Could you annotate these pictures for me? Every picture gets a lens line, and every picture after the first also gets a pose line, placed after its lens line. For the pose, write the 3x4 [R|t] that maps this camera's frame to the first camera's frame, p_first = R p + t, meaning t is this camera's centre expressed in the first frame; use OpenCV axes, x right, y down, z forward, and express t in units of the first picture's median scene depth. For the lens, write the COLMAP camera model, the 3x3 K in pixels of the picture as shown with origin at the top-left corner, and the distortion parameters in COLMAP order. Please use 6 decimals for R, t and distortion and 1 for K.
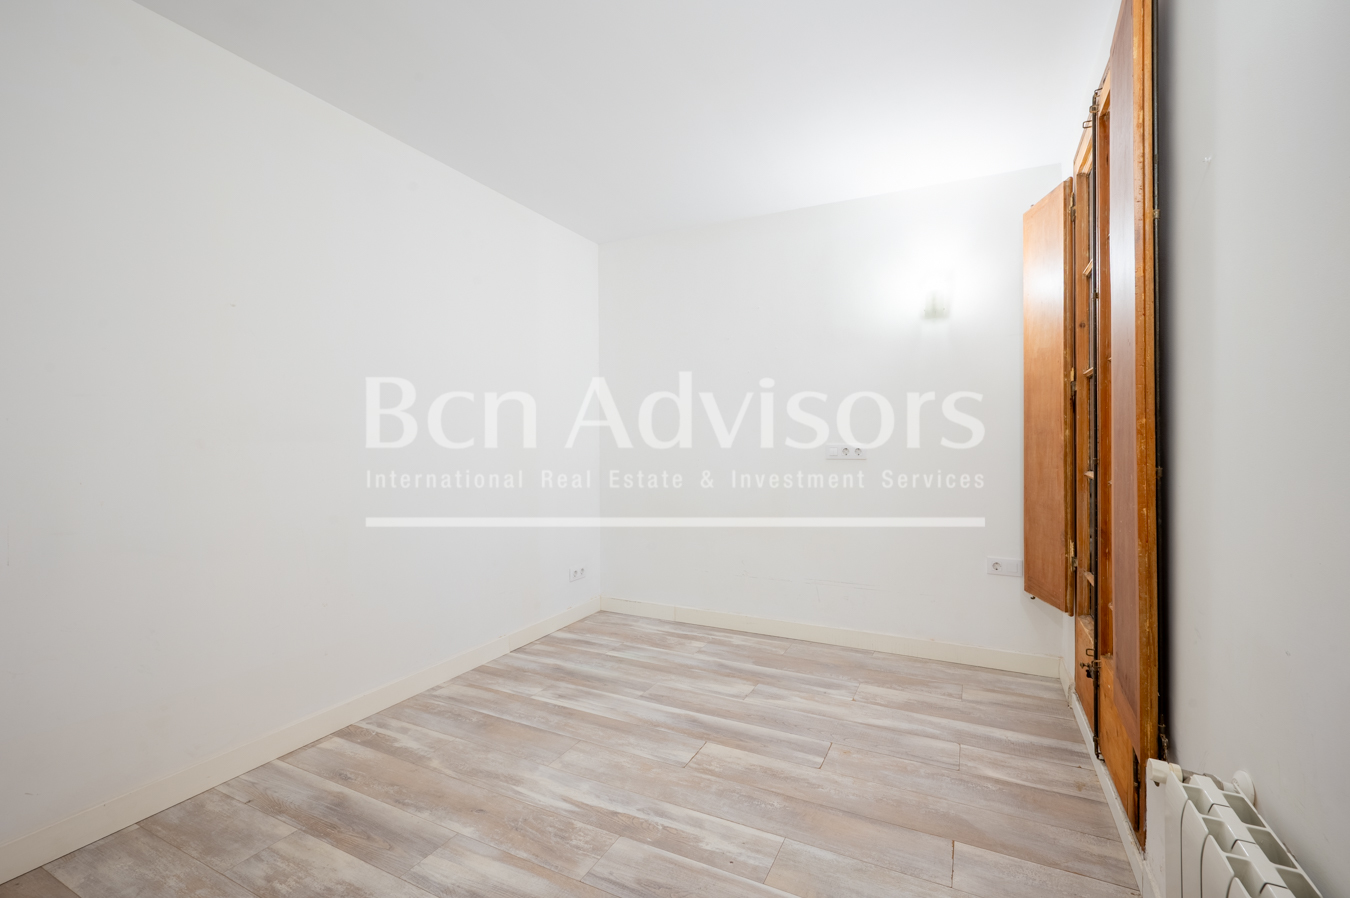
lens RADIAL K [[539.5, 0, 721.6], [0, 539.5, 439.5], [0, 0, 1]] dist [-0.000421, 0.000613]
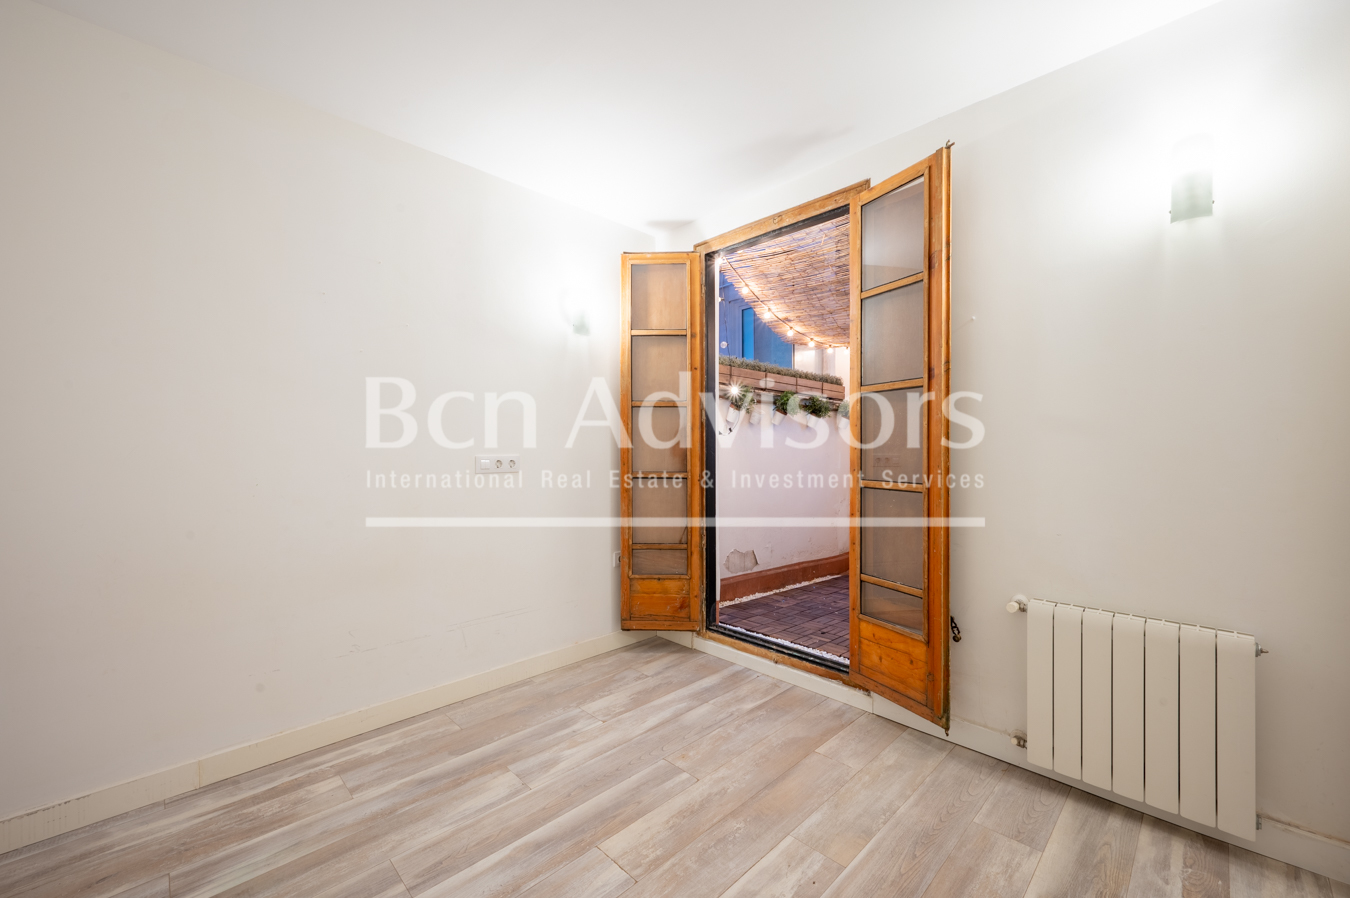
lens RADIAL K [[539.5, 0, 672.8], [0, 539.5, 447.6], [0, 0, 1]] dist [-0.000421, 0.000613]
pose [[0.371486, 0.004112, 0.928429, -0.675138], [-0.000043, 0.999990, -0.004412, 0.003469], [-0.928439, 0.001599, 0.371483, 0.601754]]
